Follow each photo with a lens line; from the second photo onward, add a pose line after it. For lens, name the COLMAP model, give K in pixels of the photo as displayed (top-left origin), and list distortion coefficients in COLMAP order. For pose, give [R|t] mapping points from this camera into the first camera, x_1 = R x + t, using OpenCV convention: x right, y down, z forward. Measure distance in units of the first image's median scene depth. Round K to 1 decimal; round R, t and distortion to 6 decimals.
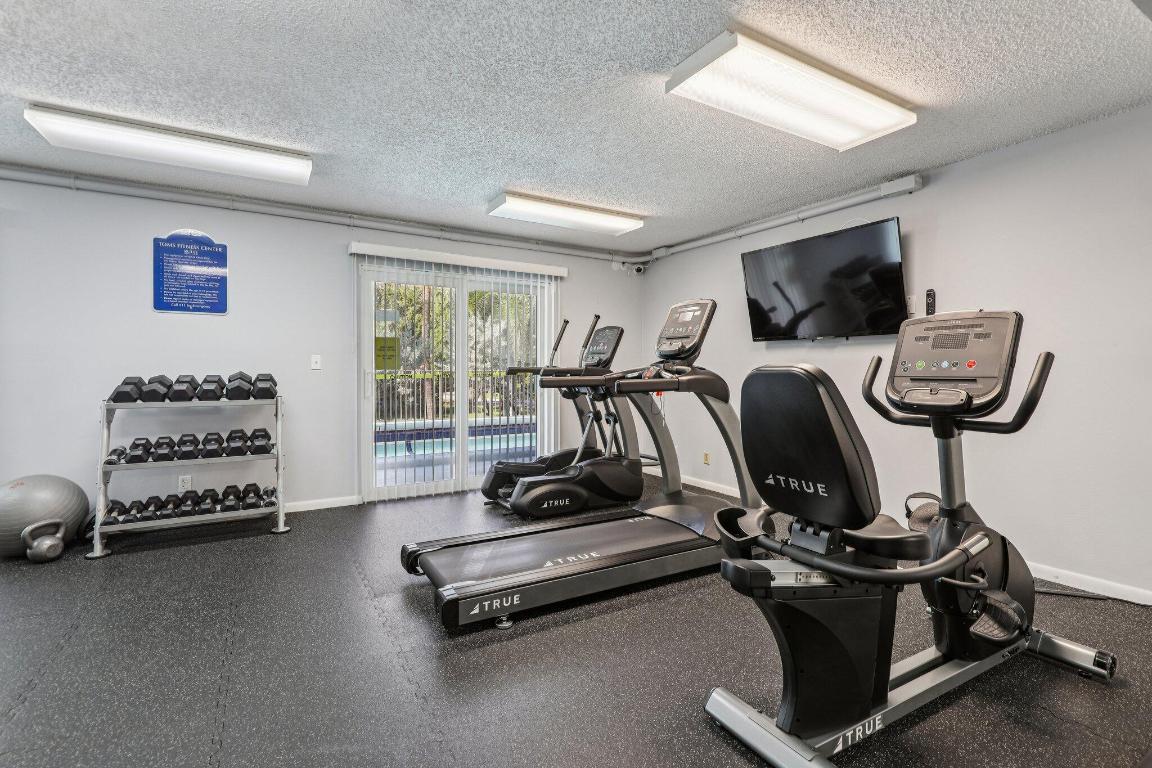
lens RADIAL K [[539.7, 0, 575.5], [0, 539.7, 379.9], [0, 0, 1]] dist [0.002504, -0.000081]
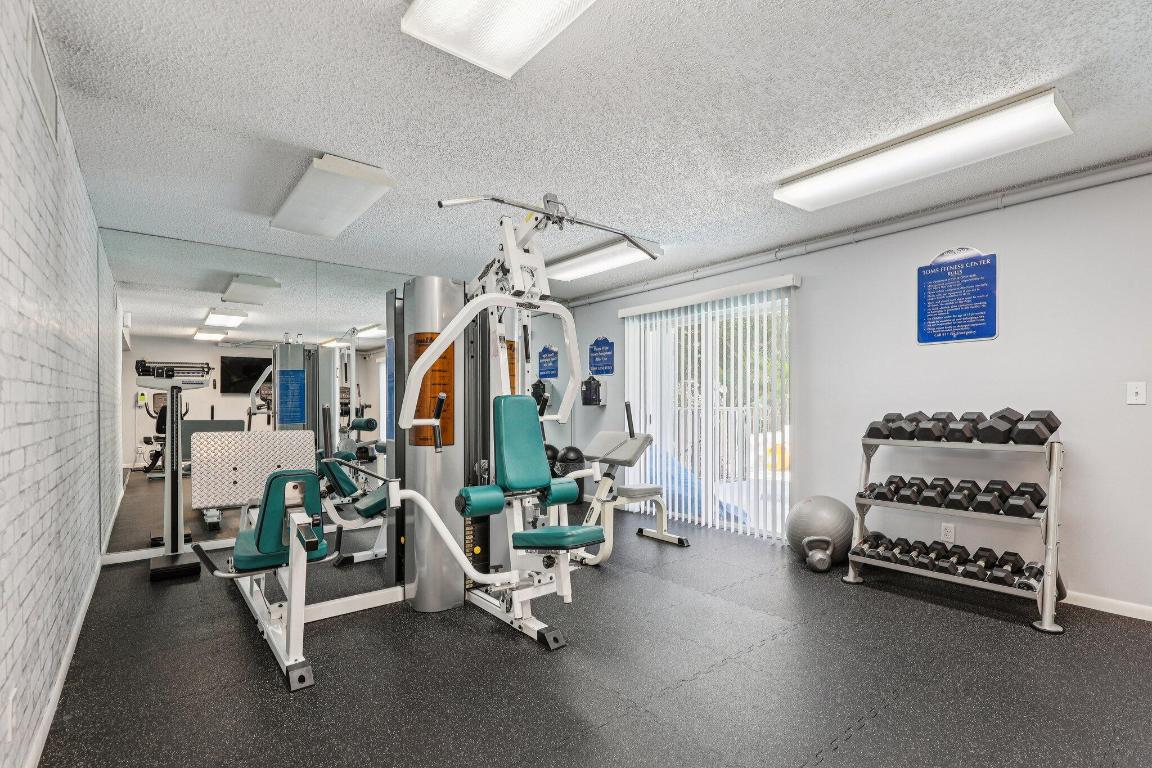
lens RADIAL K [[539.7, 0, 577.6], [0, 539.7, 408.3], [0, 0, 1]] dist [0.002504, -0.000081]
pose [[0.151604, 0.001218, -0.988441, 0.075816], [-0.014308, 0.999897, -0.000963, -0.005162], [0.988338, 0.014289, 0.151606, 0.271958]]
